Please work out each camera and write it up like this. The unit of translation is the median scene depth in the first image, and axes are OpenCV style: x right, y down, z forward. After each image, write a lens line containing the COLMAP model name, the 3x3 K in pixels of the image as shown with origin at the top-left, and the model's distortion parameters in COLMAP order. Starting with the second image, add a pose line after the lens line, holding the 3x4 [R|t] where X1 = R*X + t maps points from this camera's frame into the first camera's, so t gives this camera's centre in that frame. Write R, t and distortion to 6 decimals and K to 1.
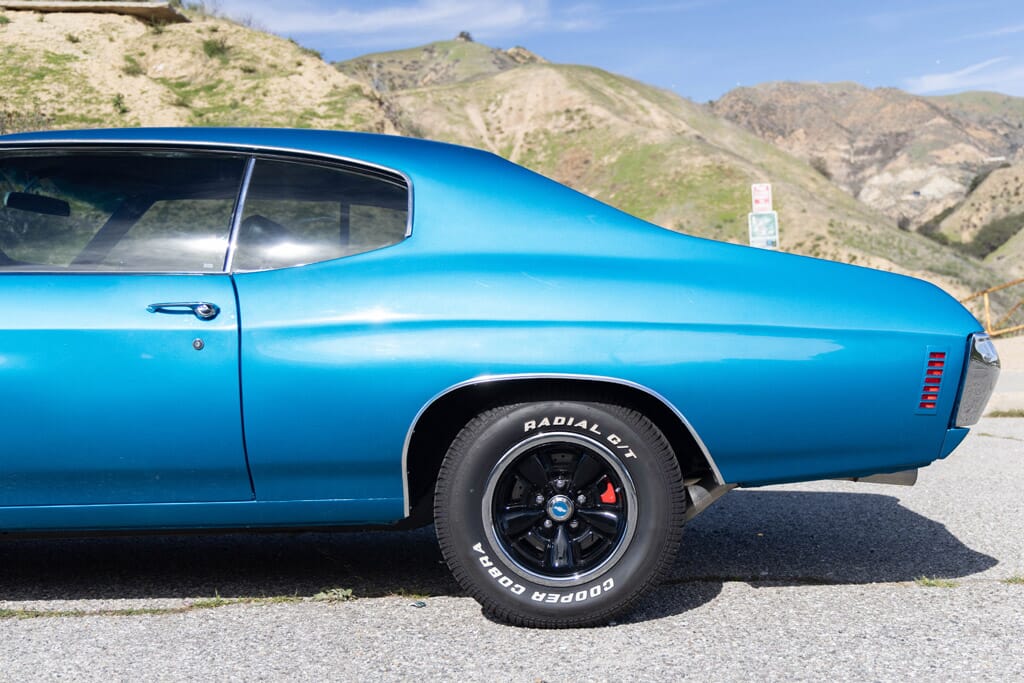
lens RADIAL K [[1165.4, 0, 640.9], [0, 1165.4, 376.7], [0, 0, 1]] dist [0.020555, -0.004288]
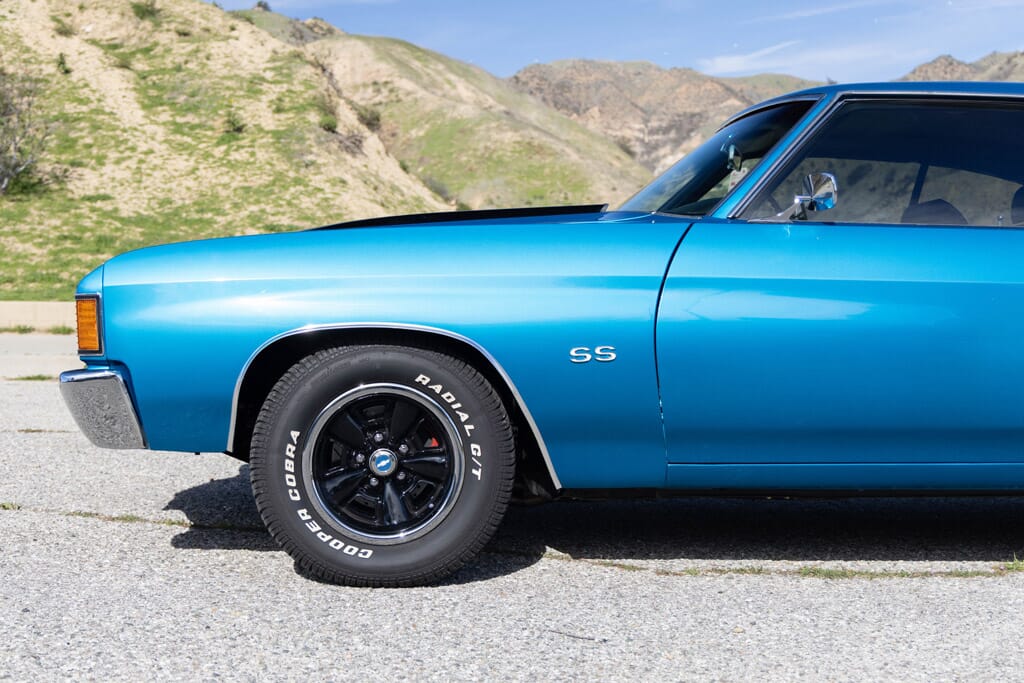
lens RADIAL K [[1175.0, 0, 463.4], [0, 1175.0, 344.0], [0, 0, 1]] dist [0.002477, 0.023939]
pose [[0.999459, 0.018521, 0.027193, -0.114591], [-0.018320, 0.999803, -0.007604, 0.003159], [-0.027328, 0.007102, 0.999601, 0.003011]]
